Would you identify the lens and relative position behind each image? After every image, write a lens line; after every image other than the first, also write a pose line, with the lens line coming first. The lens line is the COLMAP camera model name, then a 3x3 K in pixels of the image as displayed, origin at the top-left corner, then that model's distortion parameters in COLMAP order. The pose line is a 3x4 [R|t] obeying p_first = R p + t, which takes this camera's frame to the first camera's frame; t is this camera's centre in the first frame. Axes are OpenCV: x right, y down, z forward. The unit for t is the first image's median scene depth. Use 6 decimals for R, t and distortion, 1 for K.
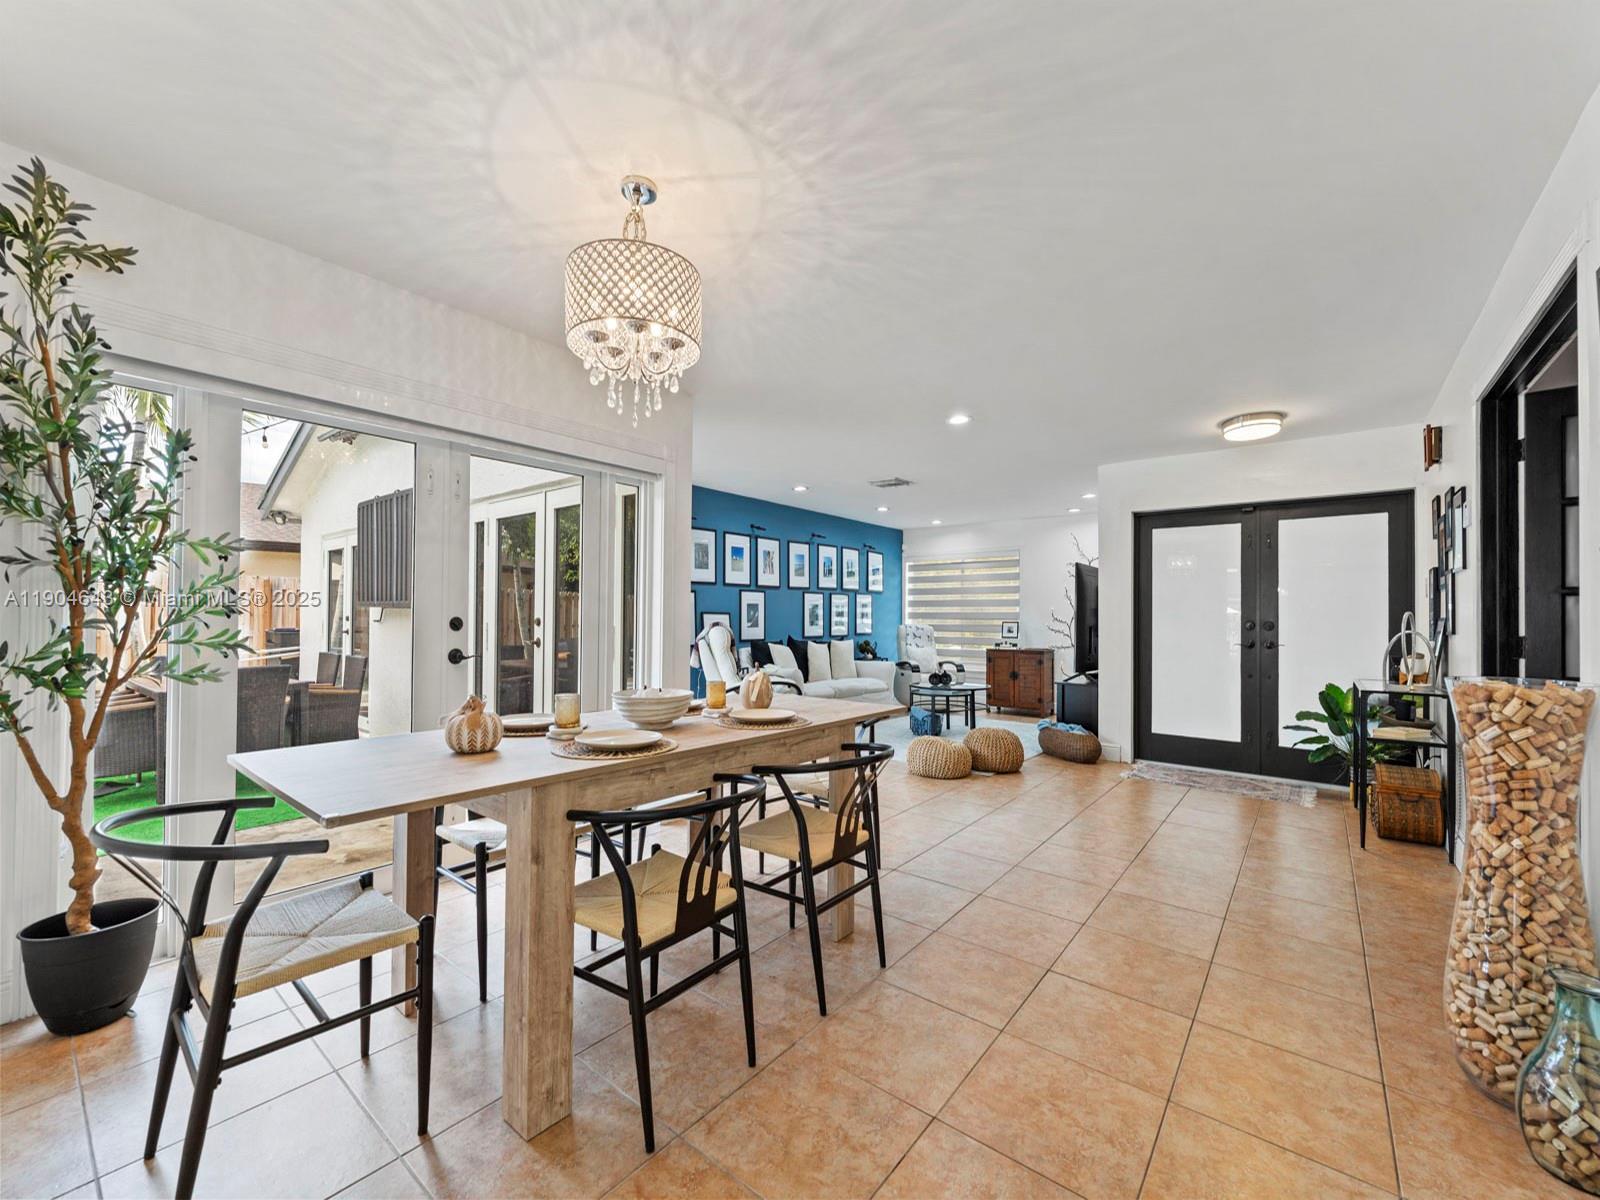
lens RADIAL K [[646.7, 0, 796.2], [0, 646.7, 611.3], [0, 0, 1]] dist [0.001058, -0.000315]
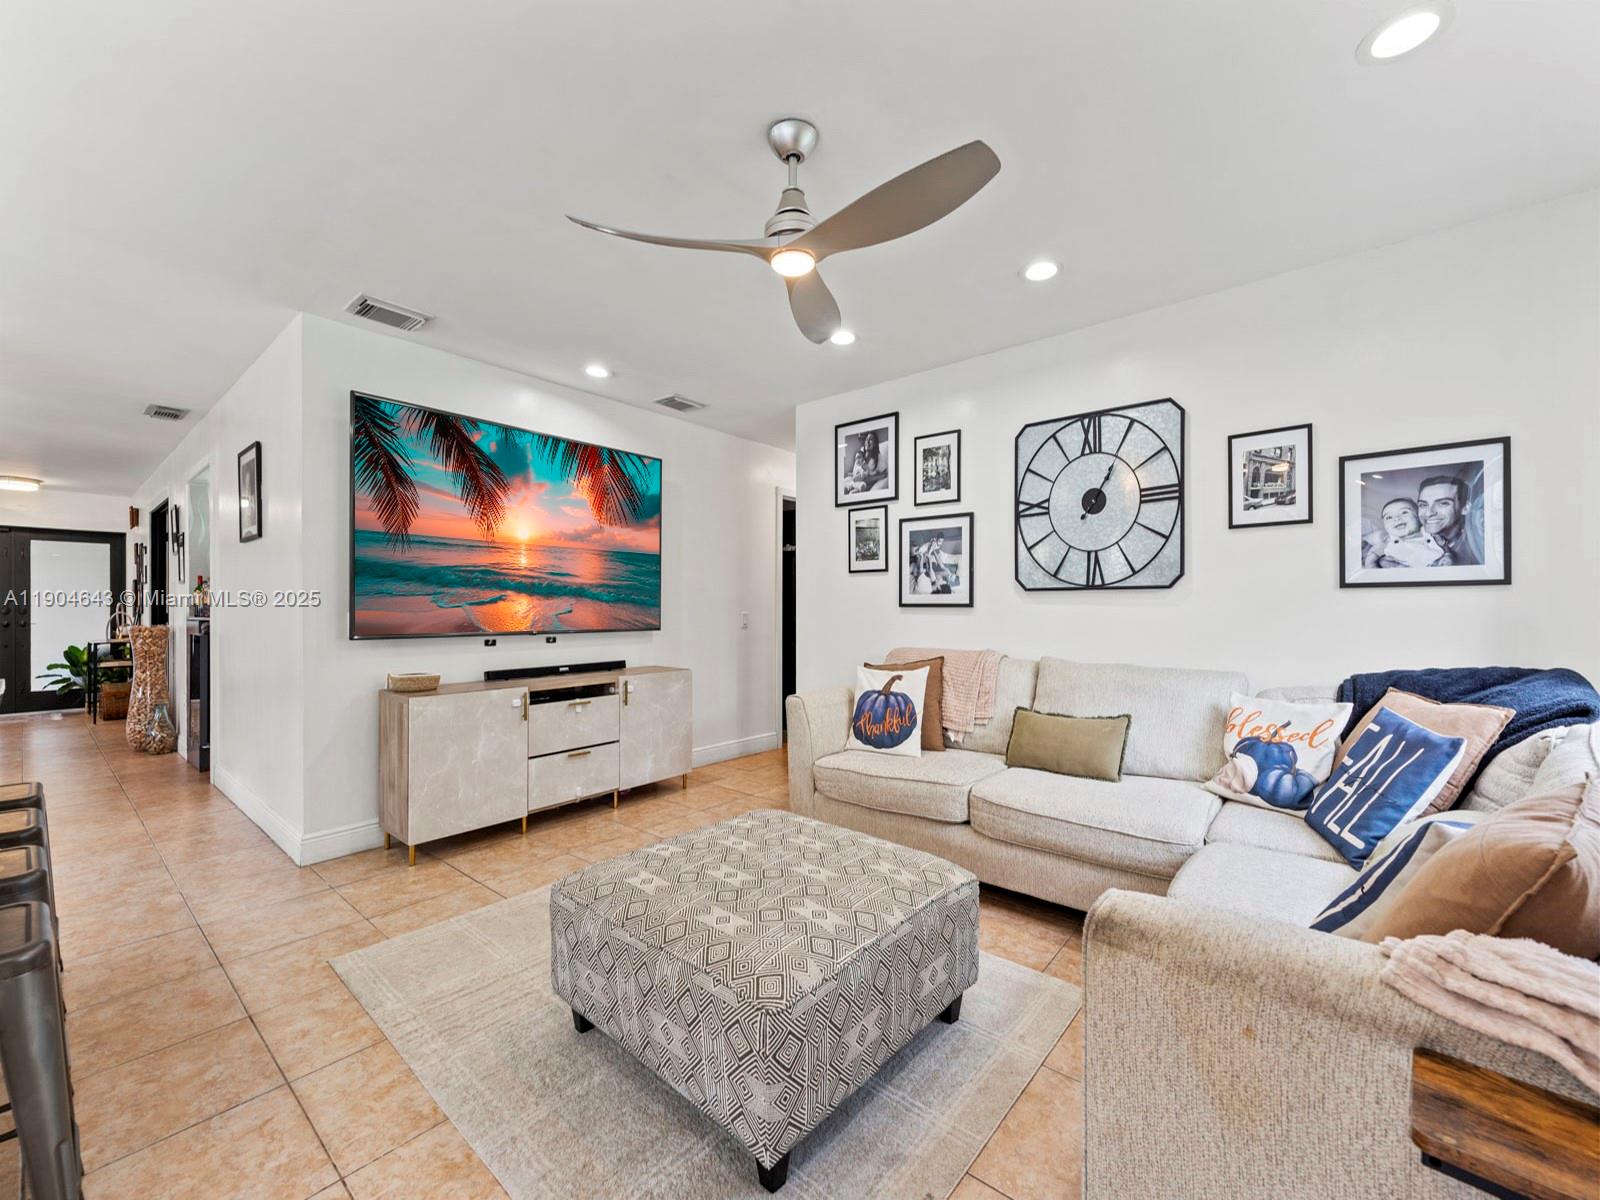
lens RADIAL K [[646.4, 0, 796.2], [0, 646.4, 609.4], [0, 0, 1]] dist [0.000700, -0.000892]
pose [[0.018510, -0.009256, 0.999786, -0.766942], [-0.010154, 0.999904, 0.009445, -0.013966], [-0.999777, -0.010326, 0.018414, -0.854243]]
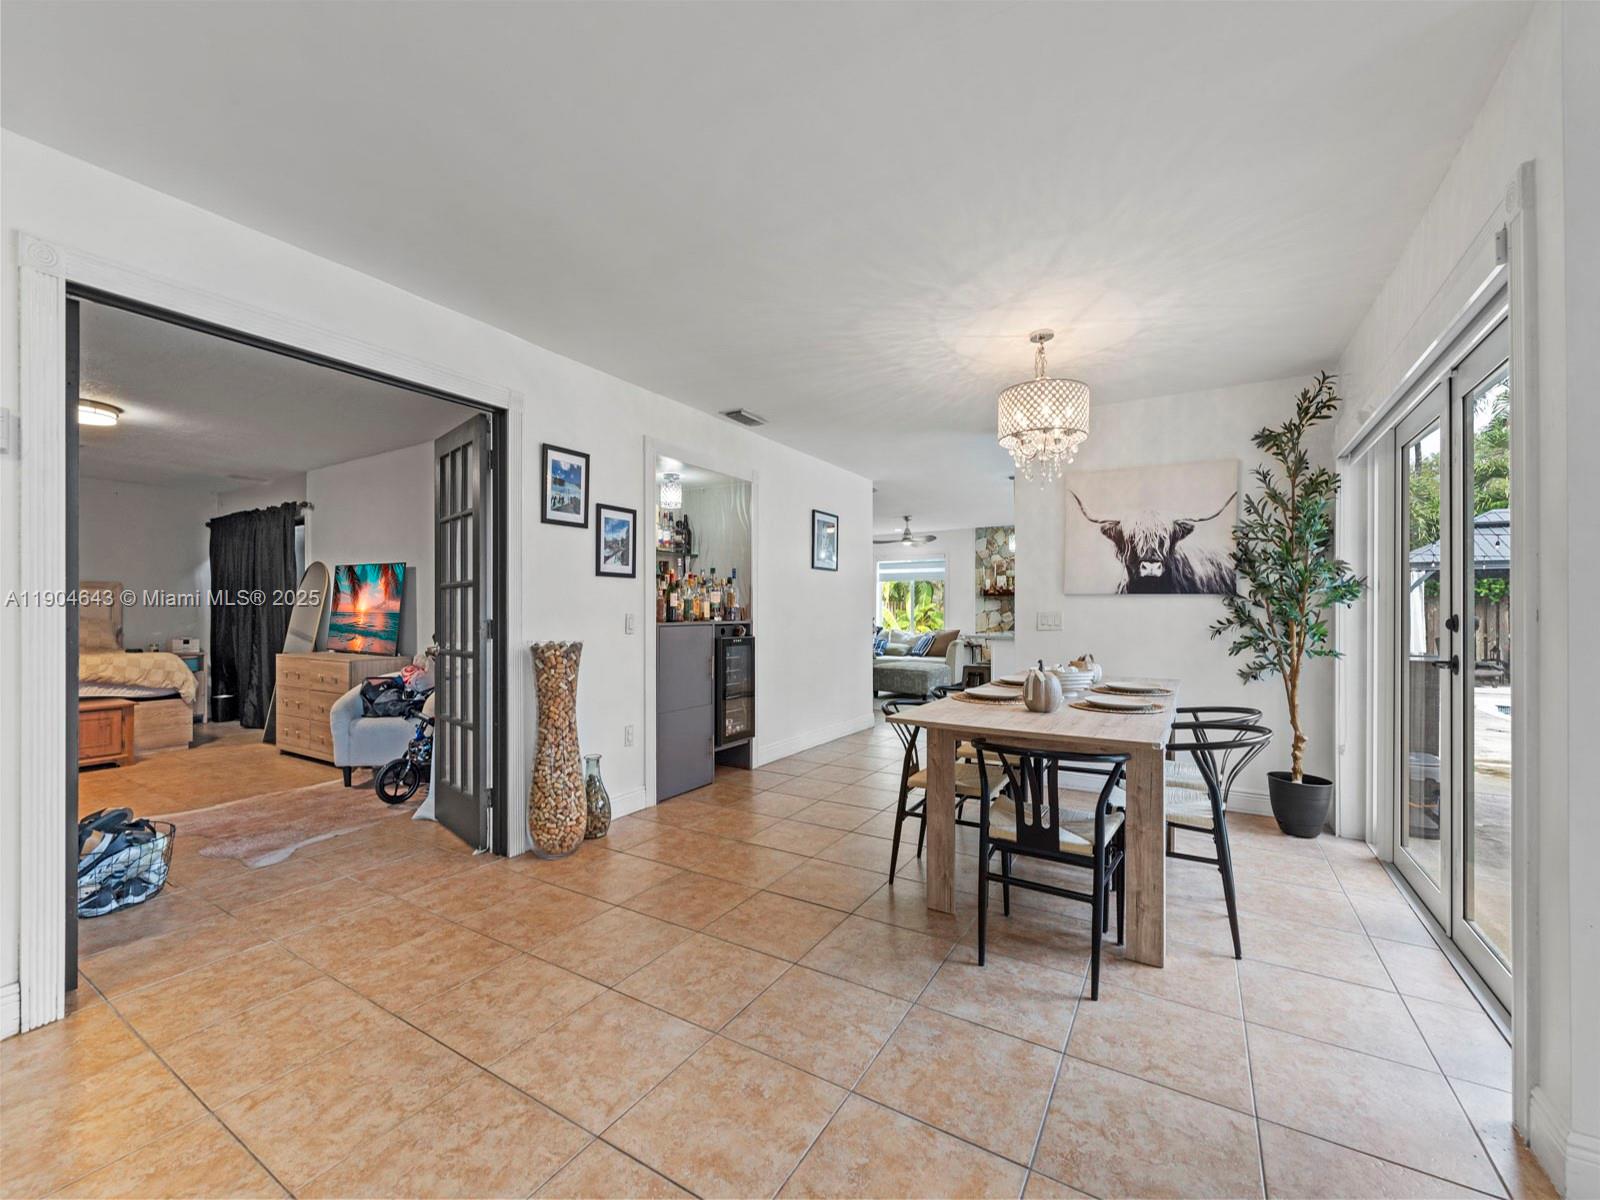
lens RADIAL K [[646.4, 0, 796.2], [0, 646.4, 609.4], [0, 0, 1]] dist [0.000700, -0.000892]
pose [[-0.991530, -0.009609, -0.129525, 0.236320], [-0.007514, 0.999833, -0.016657, 0.014727], [0.129663, -0.015543, -0.991436, 1.083331]]
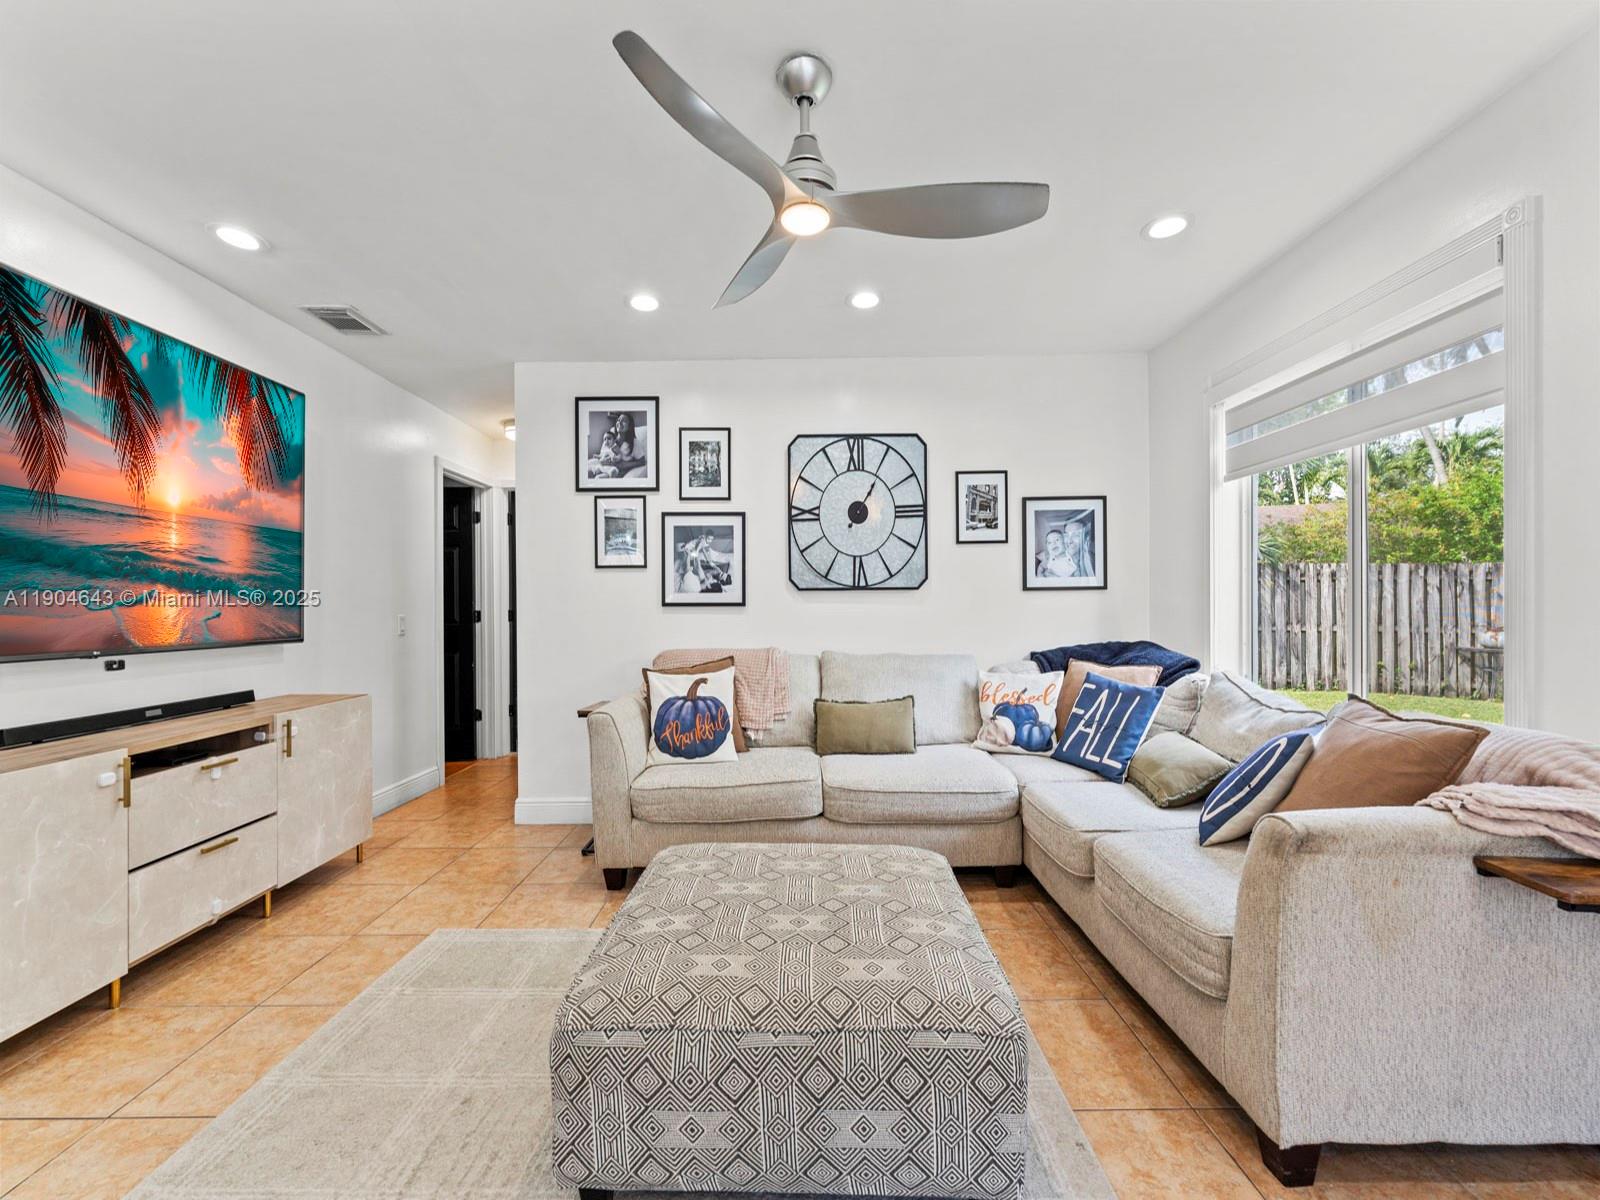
lens RADIAL K [[646.4, 0, 796.2], [0, 646.4, 609.4], [0, 0, 1]] dist [0.000700, -0.000892]
pose [[-0.626403, -0.005100, 0.779483, -0.639529], [-0.005385, 0.999983, 0.002215, -0.009576], [-0.779481, -0.002810, -0.626420, -0.612301]]
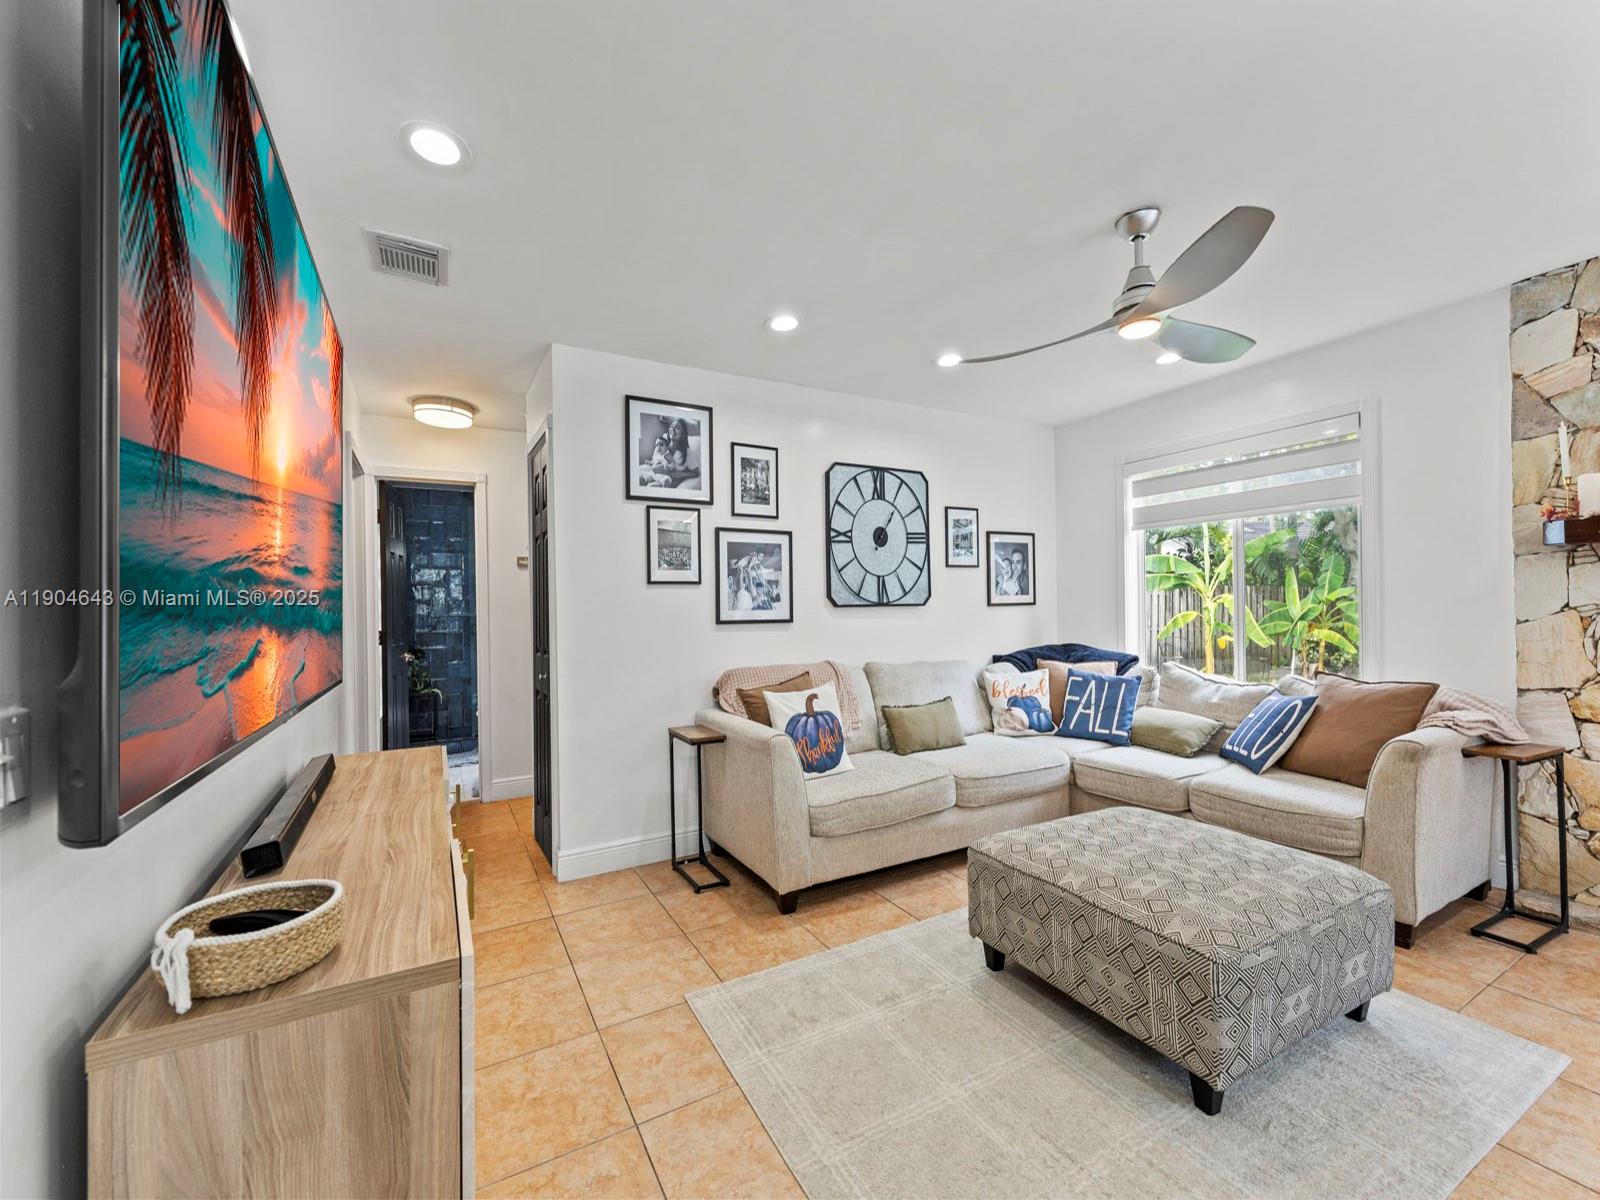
lens RADIAL K [[646.7, 0, 796.2], [0, 646.7, 611.3], [0, 0, 1]] dist [0.001058, -0.000315]
pose [[-0.927798, 0.010058, 0.372947, -0.301129], [0.008013, 0.999943, -0.007033, -0.019579], [-0.372997, -0.003537, -0.927826, -0.311607]]
